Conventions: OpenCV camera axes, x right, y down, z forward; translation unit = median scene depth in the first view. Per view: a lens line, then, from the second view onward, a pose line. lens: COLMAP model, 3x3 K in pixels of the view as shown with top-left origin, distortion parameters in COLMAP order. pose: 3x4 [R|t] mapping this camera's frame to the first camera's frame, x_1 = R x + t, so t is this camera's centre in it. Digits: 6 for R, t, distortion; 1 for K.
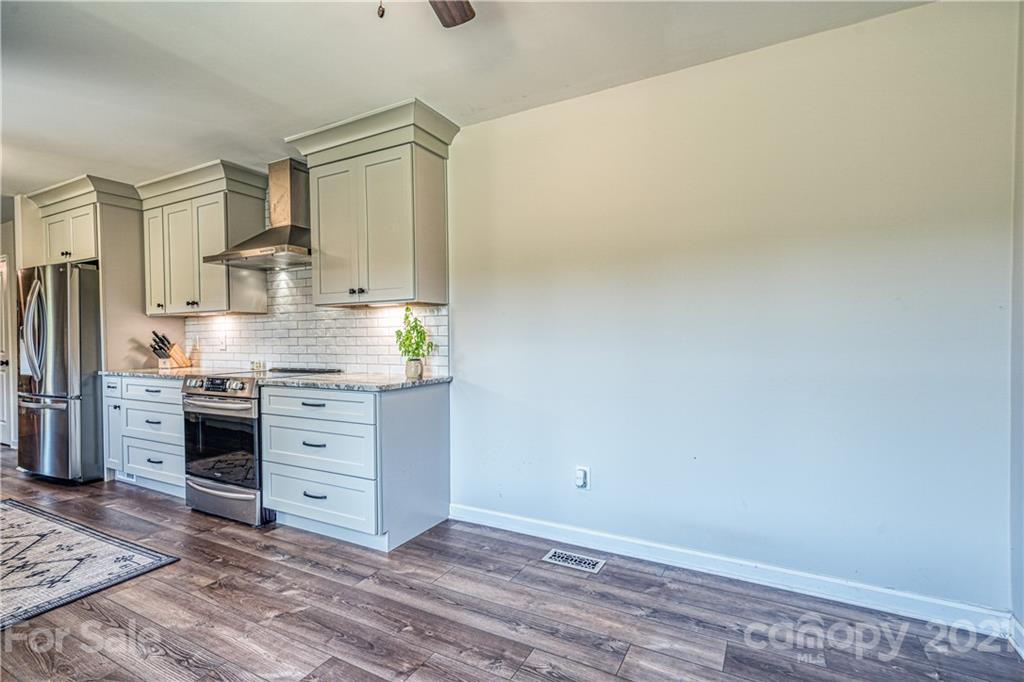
lens RADIAL K [[463.6, 0, 516.8], [0, 463.6, 344.0], [0, 0, 1]] dist [0.007000, -0.000642]
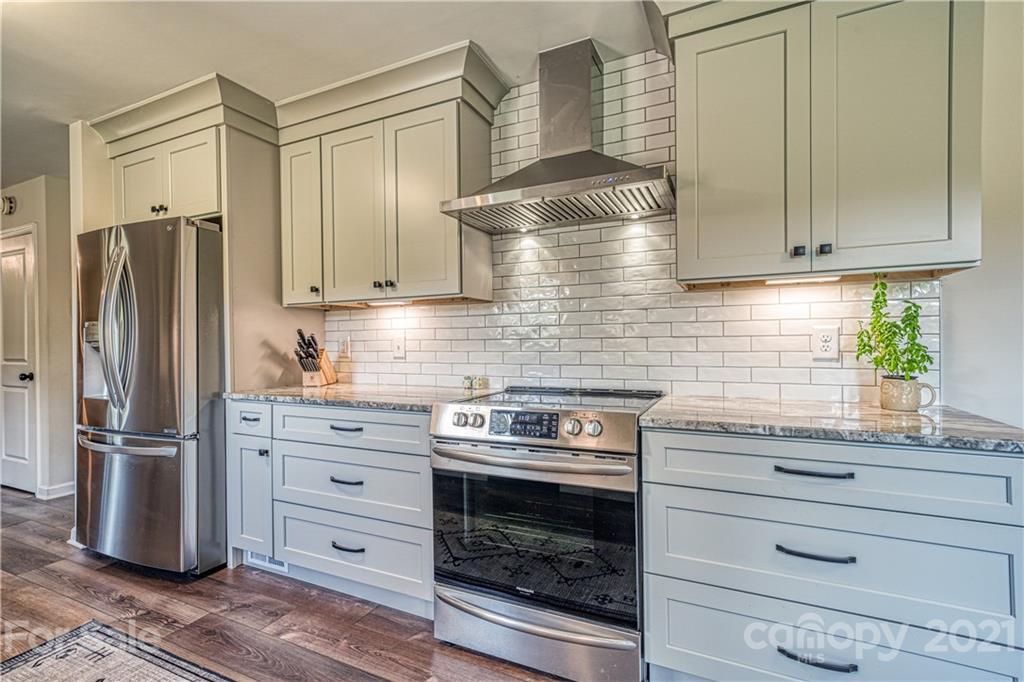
lens RADIAL K [[459.8, 0, 513.4], [0, 459.8, 342.2], [0, 0, 1]] dist [0.003251, 0.000183]
pose [[0.998827, -0.000264, 0.048423, -0.537175], [0.000939, 0.999903, -0.013924, -0.000631], [-0.048415, 0.013953, 0.998730, 0.363256]]
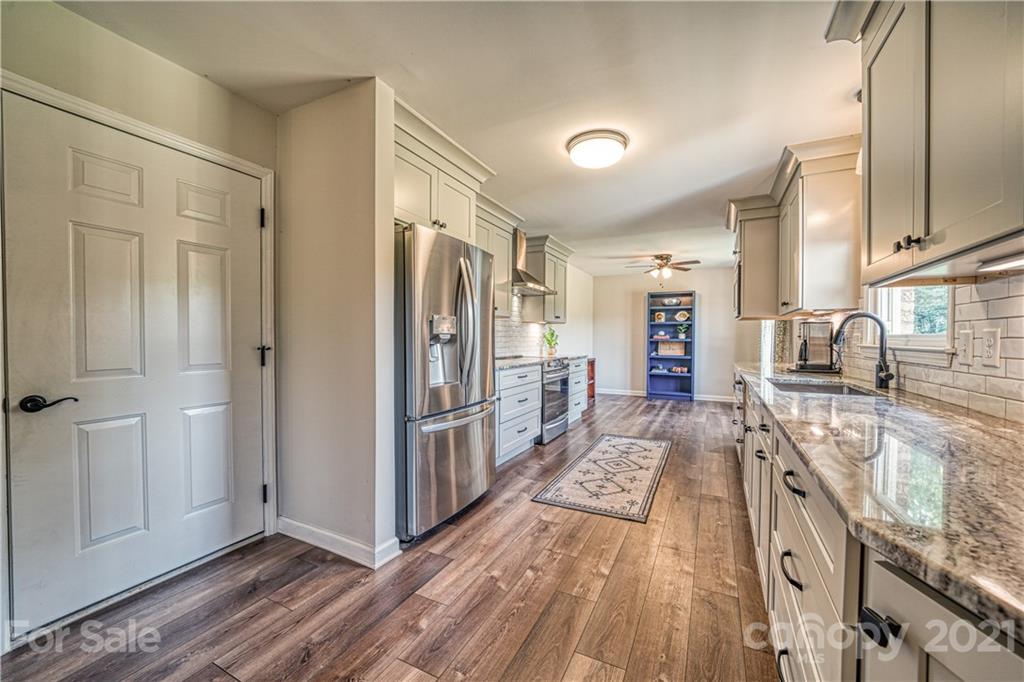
lens RADIAL K [[414.2, 0, 508.1], [0, 414.2, 343.3], [0, 0, 1]] dist [-0.007168, 0.000694]
pose [[-0.014401, -0.004097, 0.999888, -1.753547], [0.012062, 0.999918, 0.004271, 0.001781], [-0.999824, 0.012123, -0.014350, 0.952889]]
